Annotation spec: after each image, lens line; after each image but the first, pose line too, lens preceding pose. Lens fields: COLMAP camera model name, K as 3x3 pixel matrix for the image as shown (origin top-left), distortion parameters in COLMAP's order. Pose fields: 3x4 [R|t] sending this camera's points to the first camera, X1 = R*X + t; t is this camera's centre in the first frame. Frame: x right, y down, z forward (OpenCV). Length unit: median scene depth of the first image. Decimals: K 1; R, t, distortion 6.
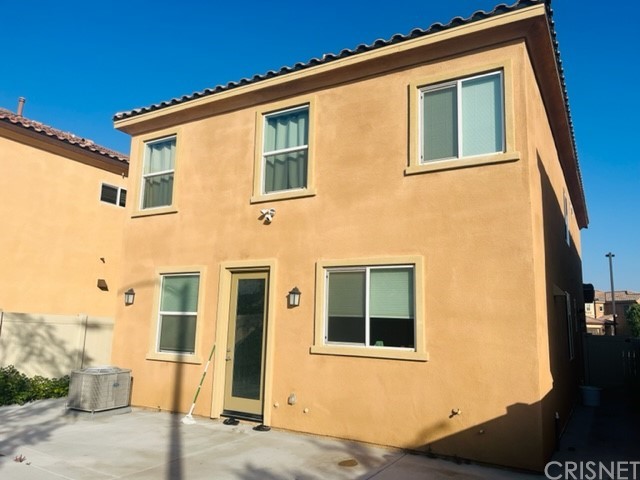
lens RADIAL K [[491.2, 0, 320.9], [0, 491.2, 240.0], [0, 0, 1]] dist [0.020167, -0.008945]
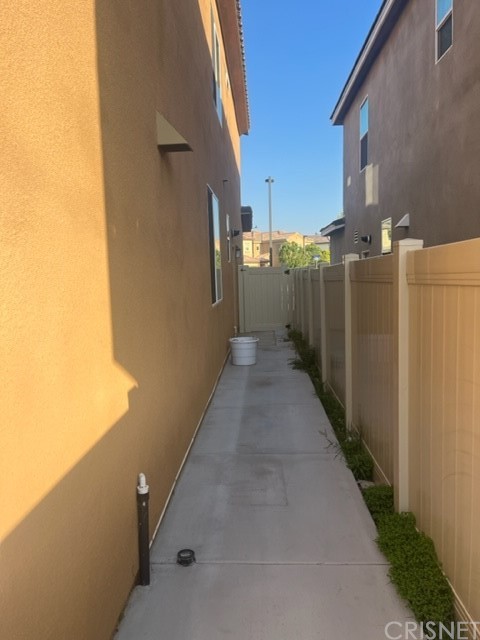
lens RADIAL K [[491.2, 0, 239.8], [0, 491.2, 320.2], [0, 0, 1]] dist [0.020167, -0.008945]
pose [[0.887891, -0.099196, 0.449232, 0.154784], [-0.021360, 0.966536, 0.255640, 0.064616], [-0.459557, -0.236576, 0.856060, 0.278940]]
